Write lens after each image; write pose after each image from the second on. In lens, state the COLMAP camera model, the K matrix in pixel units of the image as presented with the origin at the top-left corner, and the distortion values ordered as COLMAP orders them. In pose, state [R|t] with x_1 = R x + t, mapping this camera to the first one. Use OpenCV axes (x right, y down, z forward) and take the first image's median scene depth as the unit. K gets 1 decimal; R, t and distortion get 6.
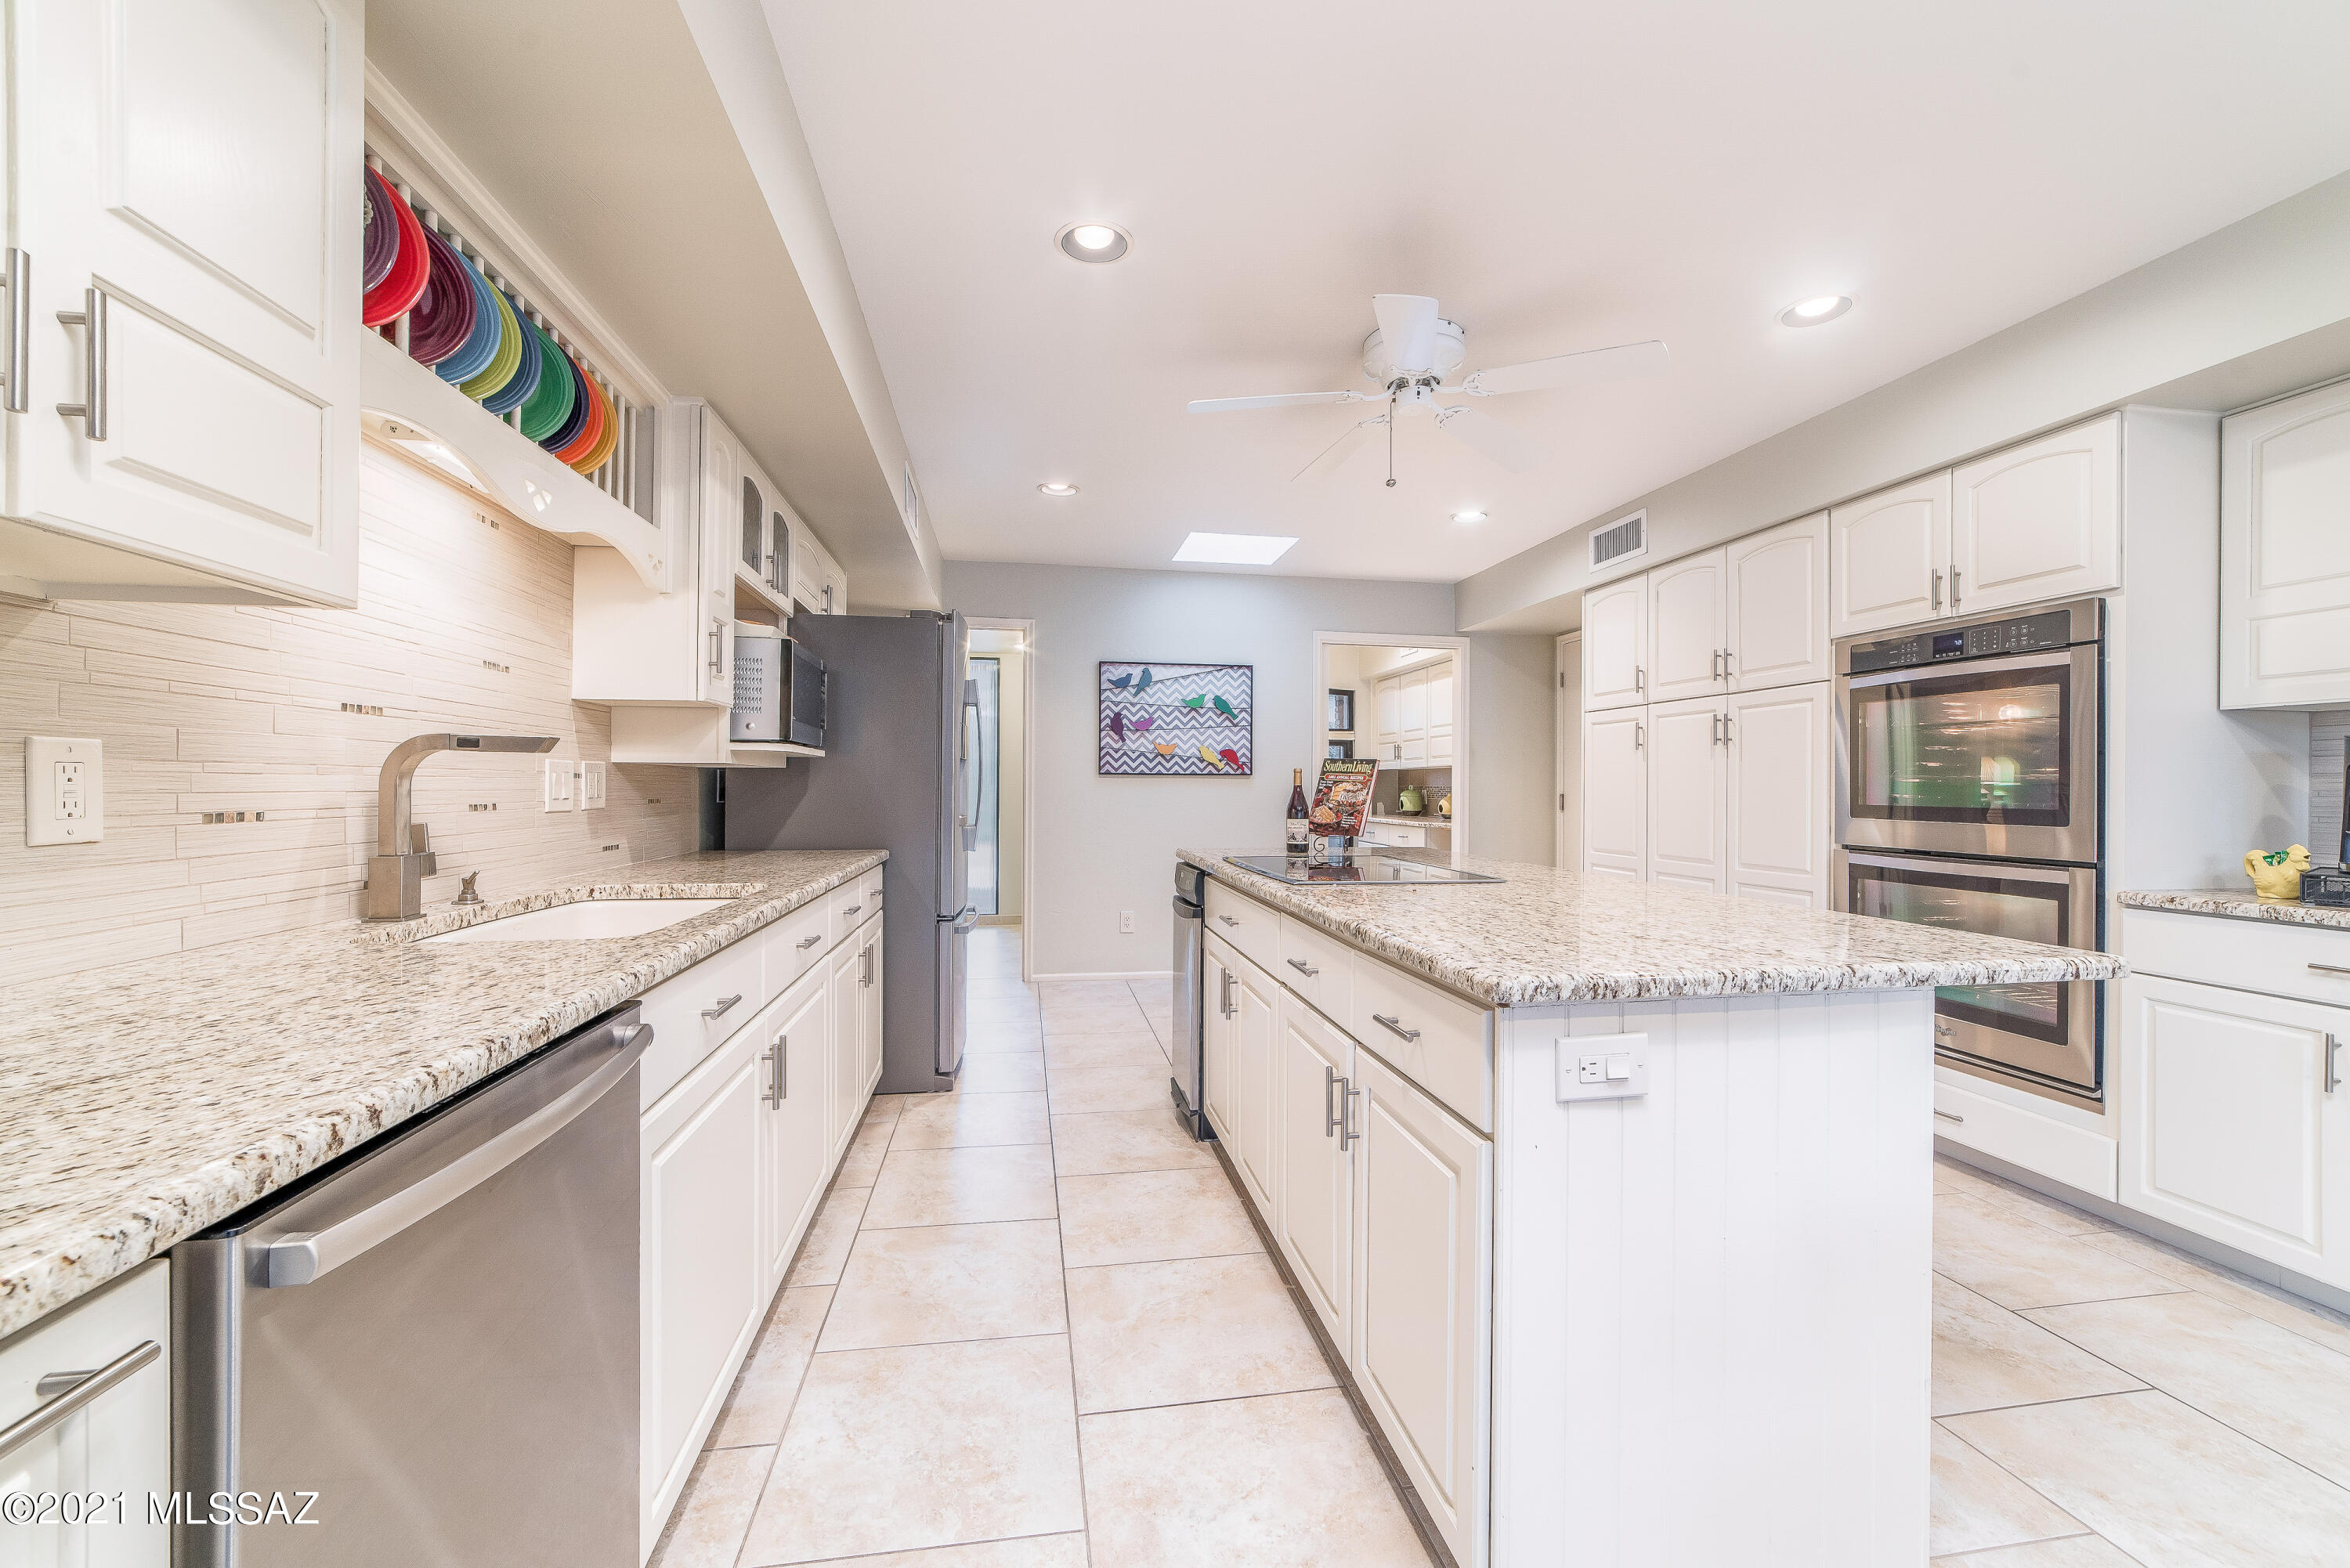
lens RADIAL K [[903.5, 0, 1171.0], [0, 903.5, 781.8], [0, 0, 1]] dist [-0.019689, 0.007176]
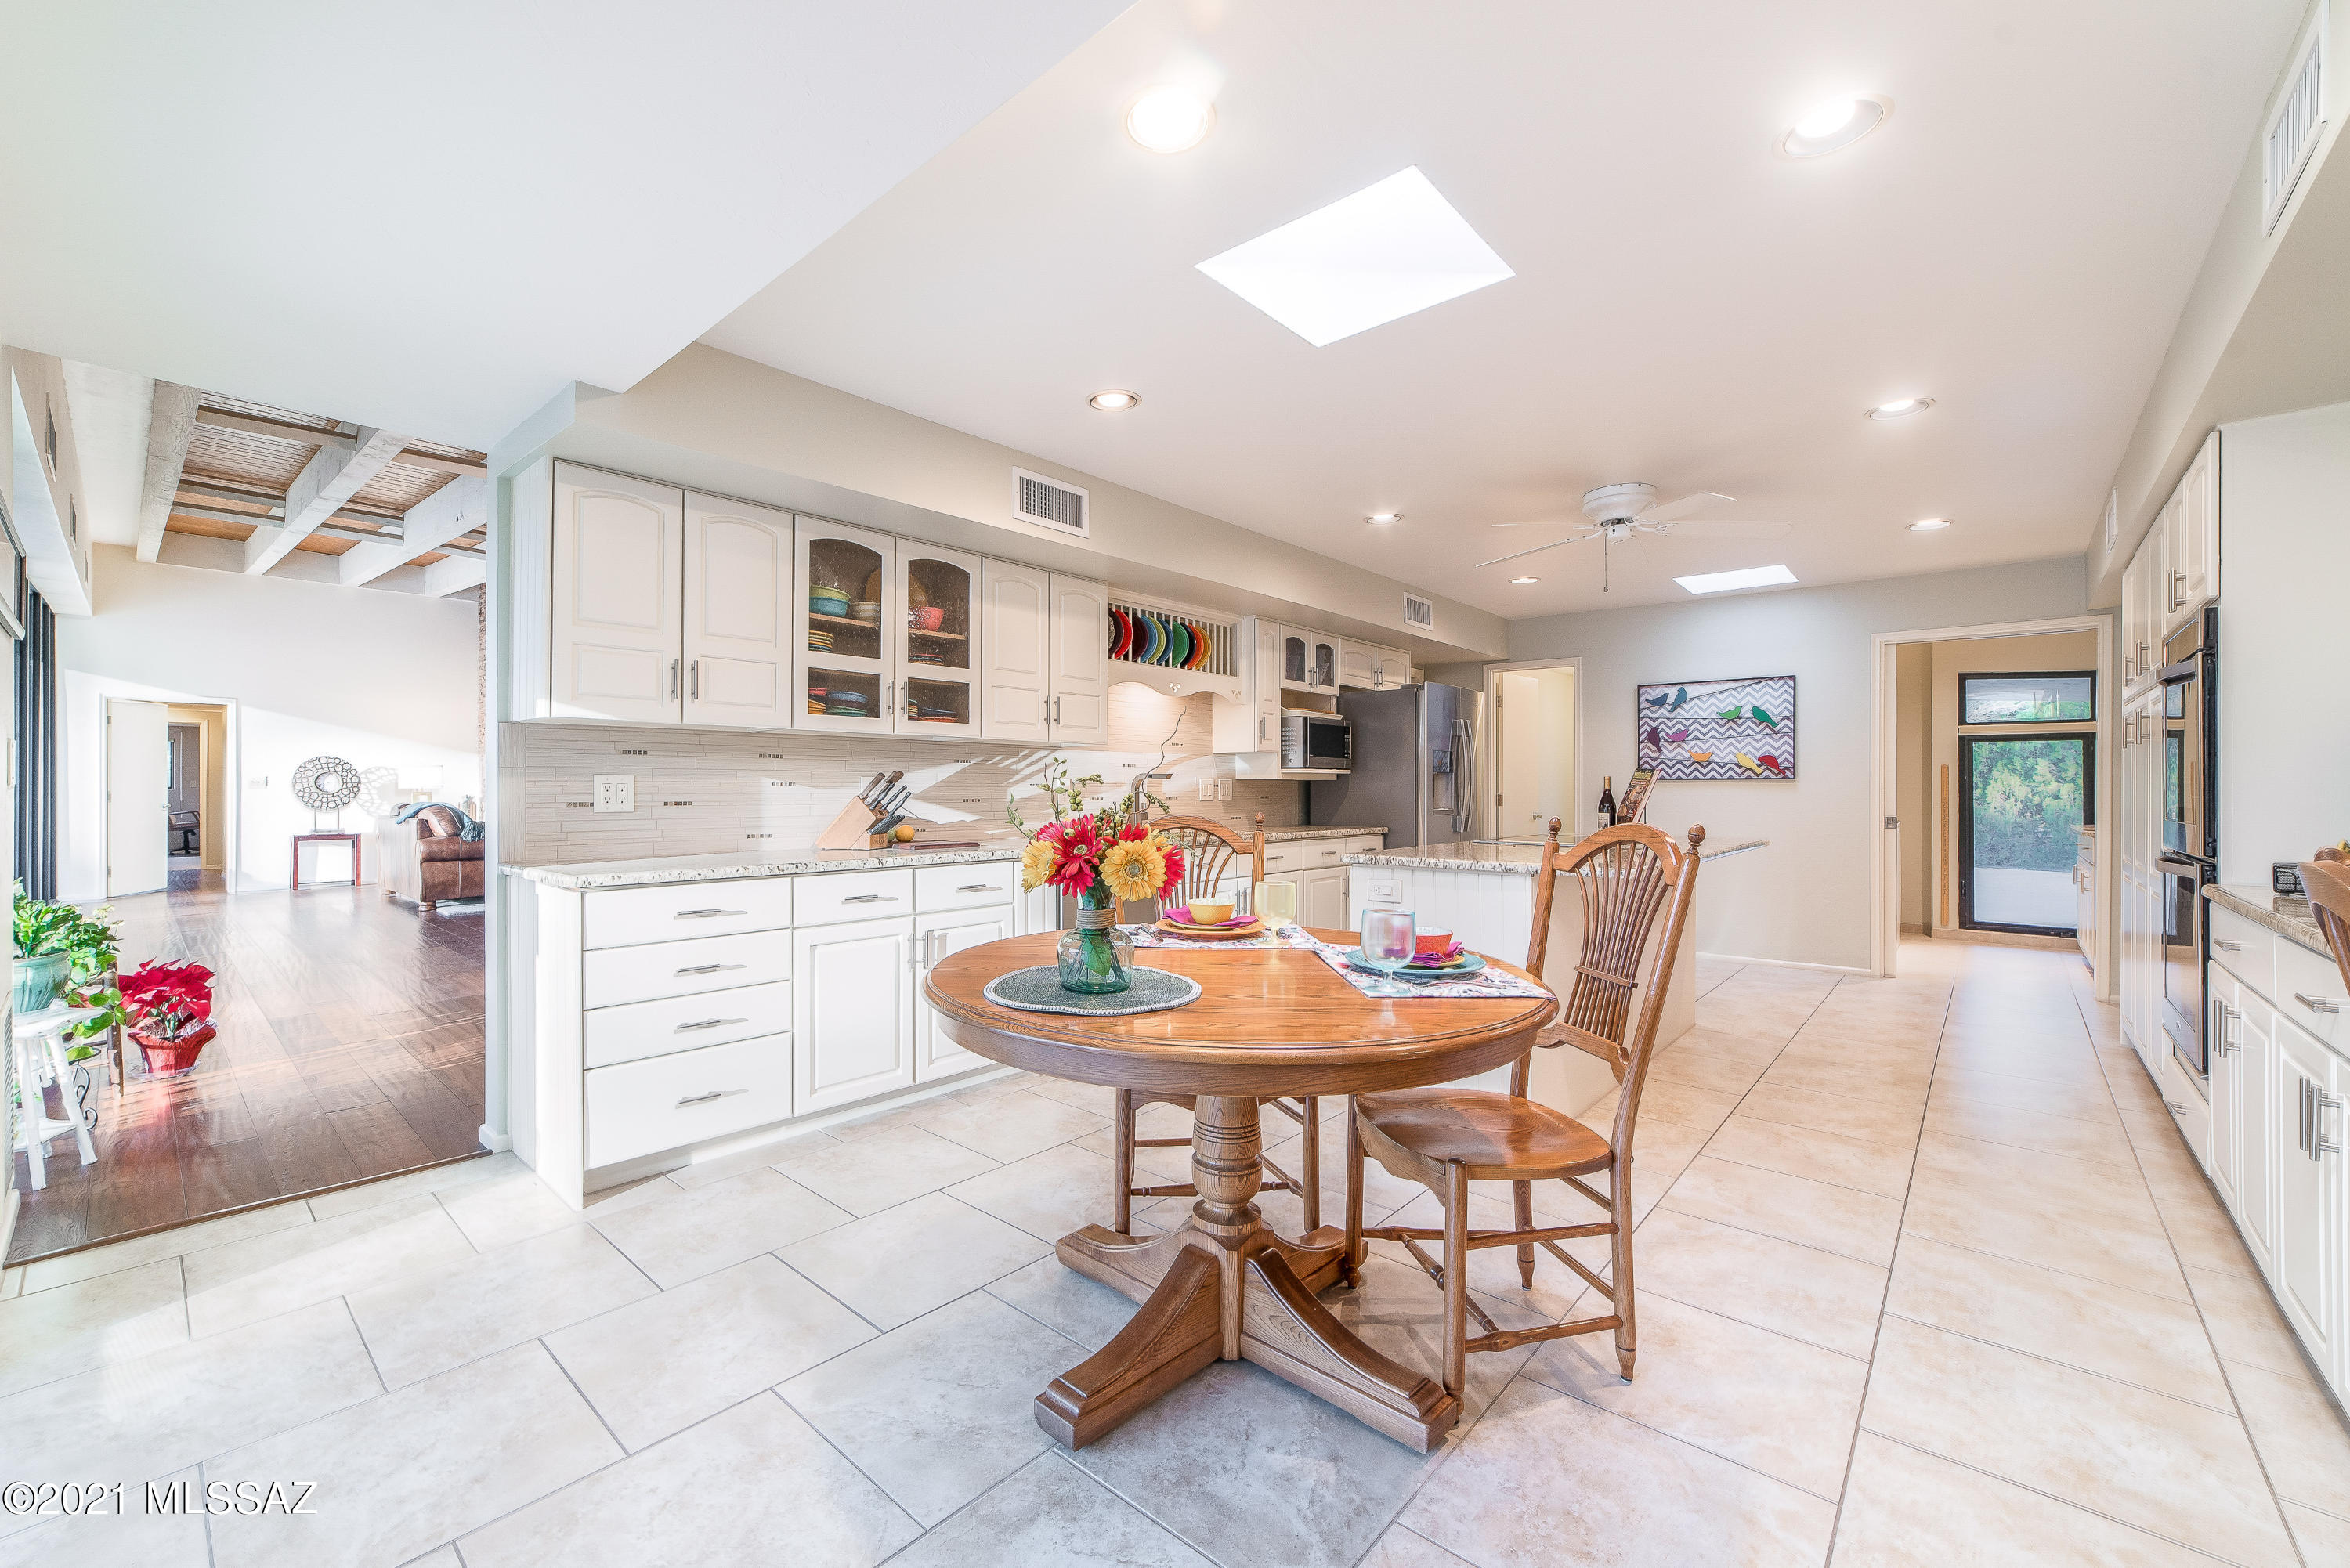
lens RADIAL K [[943.6, 0, 1144.4], [0, 943.6, 785.3], [0, 0, 1]] dist [-0.000610, 0.000362]
pose [[0.626850, -0.004739, -0.779125, 0.482556], [0.005027, 0.999985, -0.002038, -0.001553], [0.779123, -0.002639, 0.626865, -0.293335]]
